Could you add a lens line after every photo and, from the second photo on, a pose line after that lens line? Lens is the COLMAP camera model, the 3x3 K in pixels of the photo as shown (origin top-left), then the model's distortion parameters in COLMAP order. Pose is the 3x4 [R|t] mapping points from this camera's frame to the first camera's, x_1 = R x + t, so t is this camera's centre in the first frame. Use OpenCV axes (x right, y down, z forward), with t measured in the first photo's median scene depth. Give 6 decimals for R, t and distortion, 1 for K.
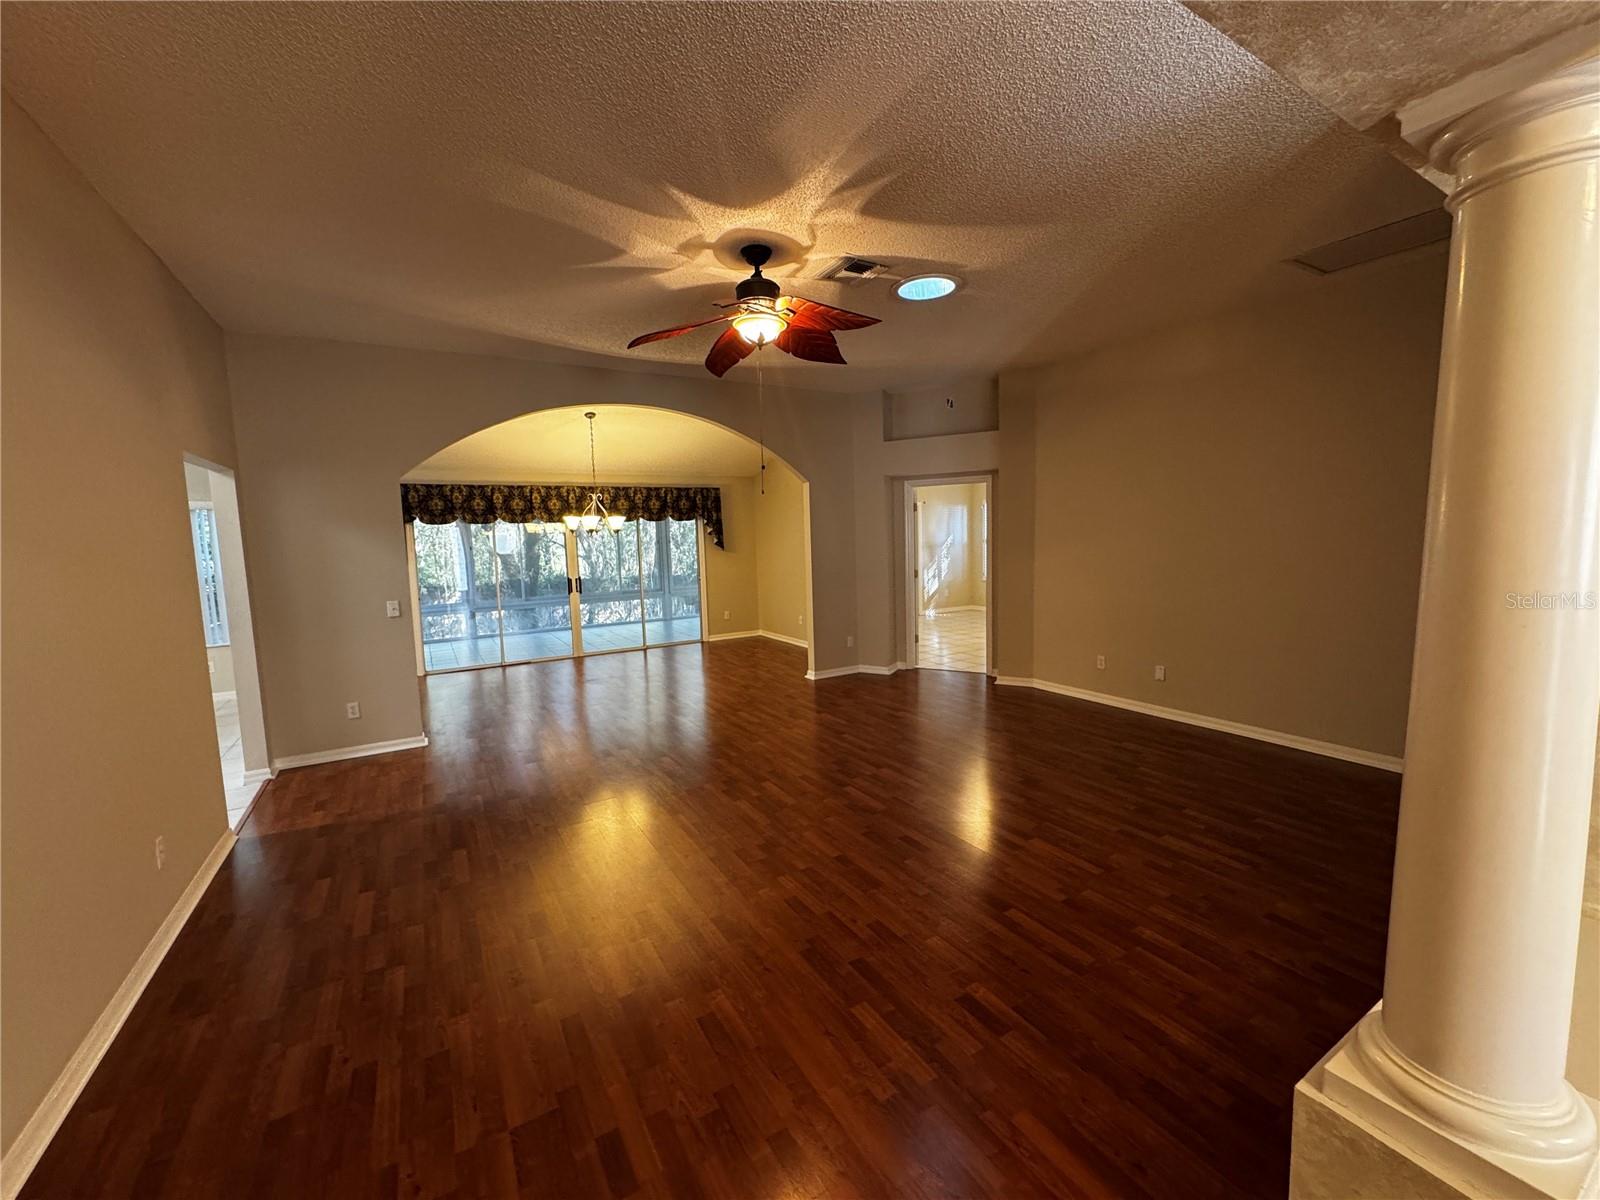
lens RADIAL K [[631.5, 0, 795.5], [0, 631.5, 594.3], [0, 0, 1]] dist [-0.007784, 0.000324]
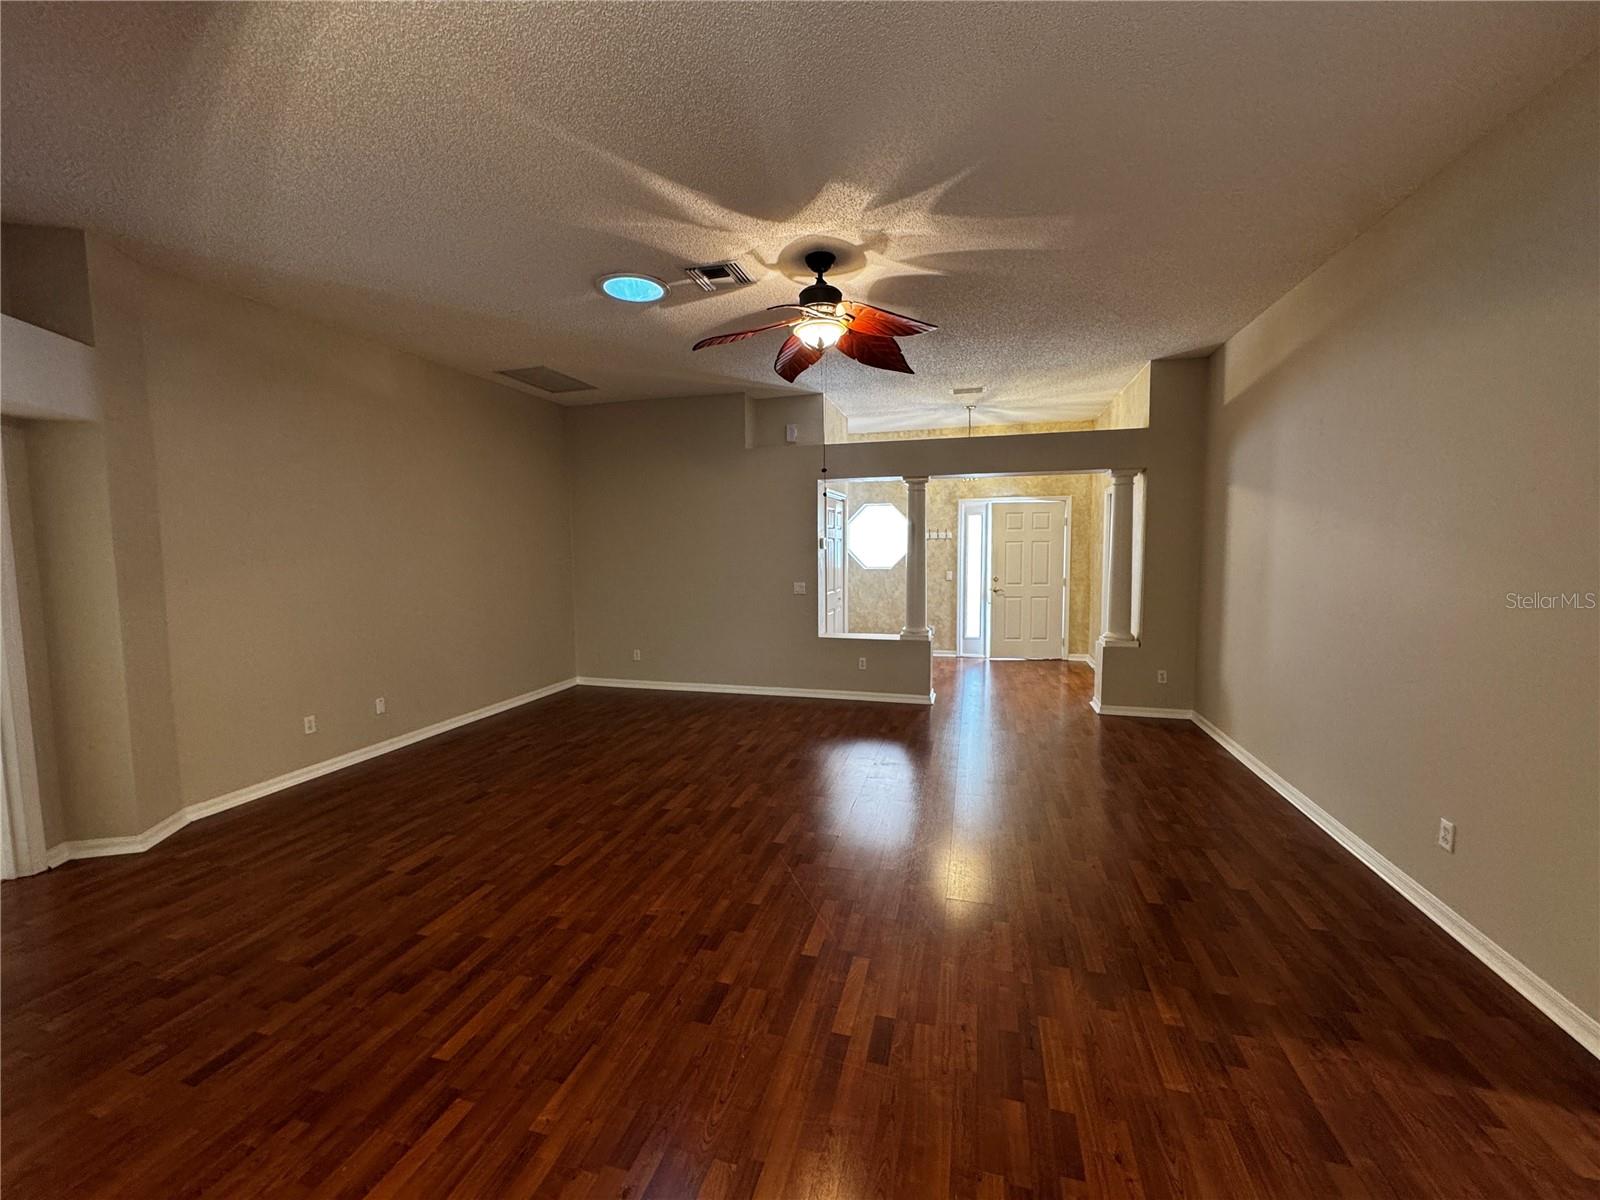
lens RADIAL K [[631.5, 0, 802.6], [0, 631.5, 598.0], [0, 0, 1]] dist [-0.007784, 0.000324]
pose [[-0.693179, -0.024693, 0.720342, -0.639347], [0.099826, 0.986492, 0.129878, -0.112189], [-0.713819, 0.161937, -0.681351, 1.463137]]
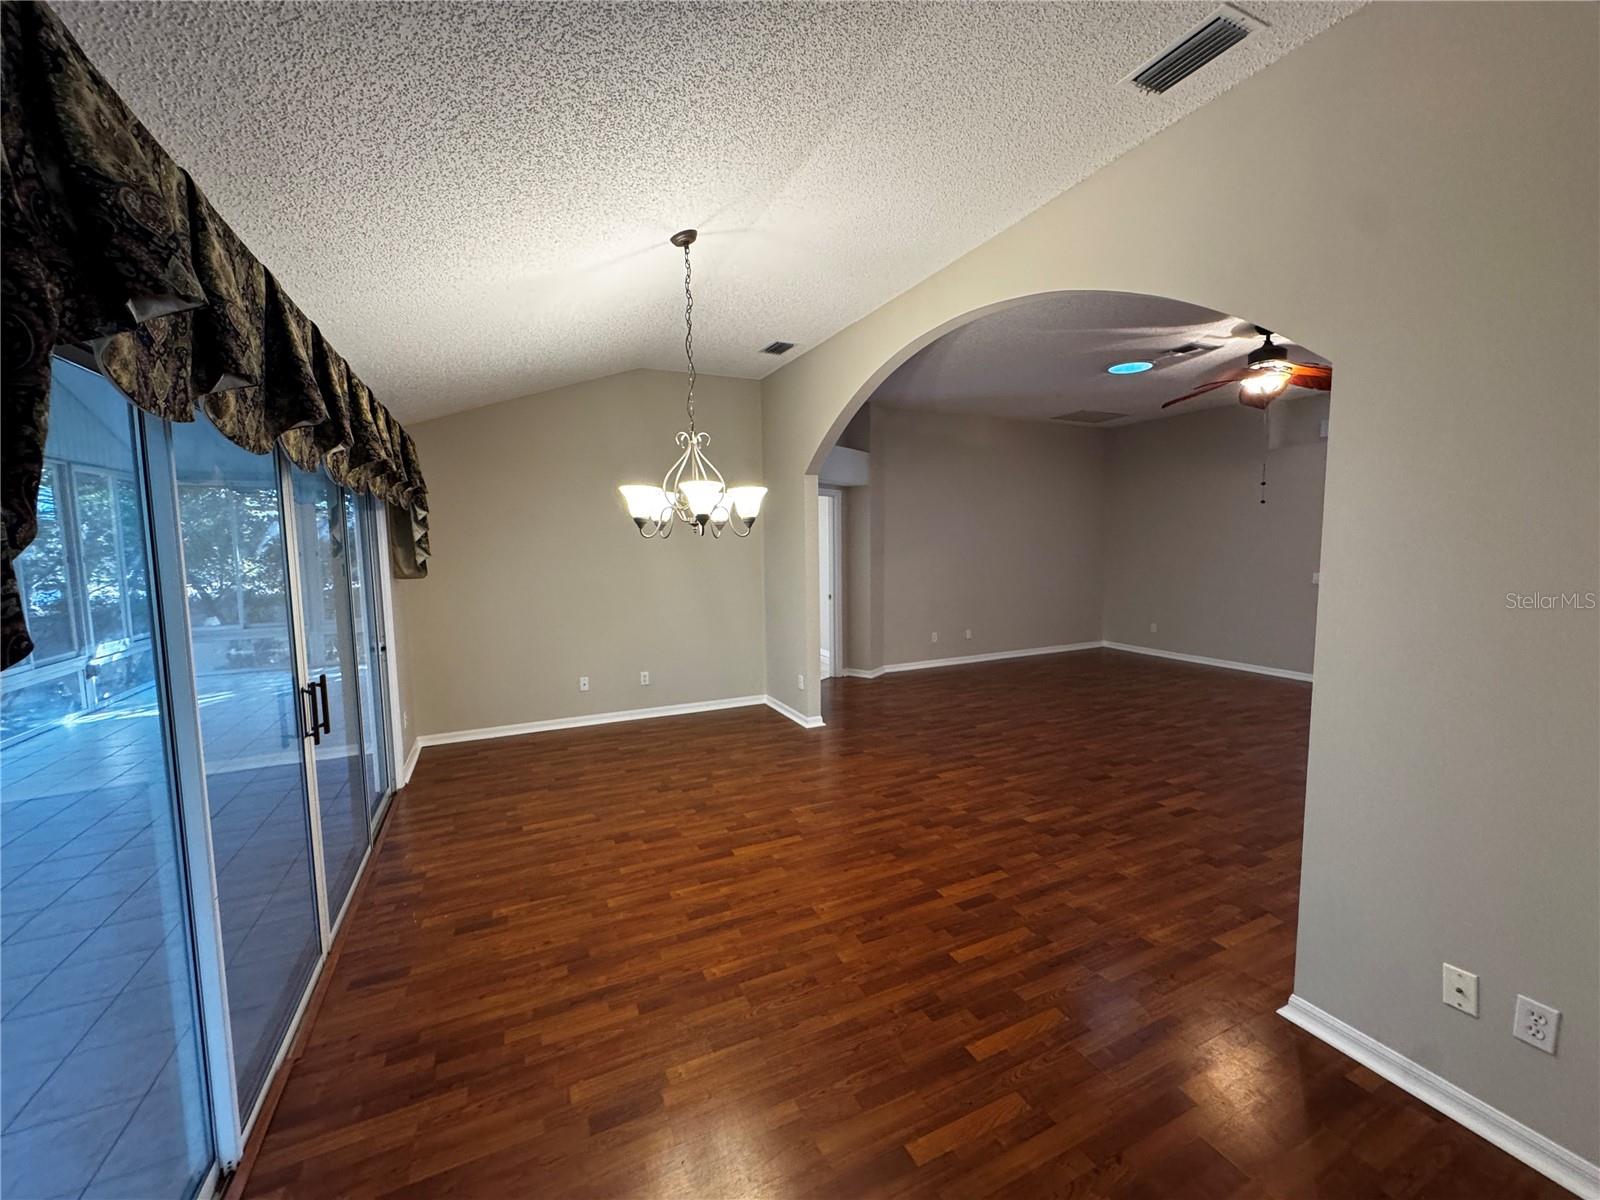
lens RADIAL K [[631.5, 0, 796.5], [0, 631.5, 599.4], [0, 0, 1]] dist [-0.007784, 0.000324]
pose [[0.108077, -0.065707, 0.991969, -1.260575], [0.109942, 0.992483, 0.053763, -0.114703], [-0.988045, 0.103249, 0.114489, 1.552201]]
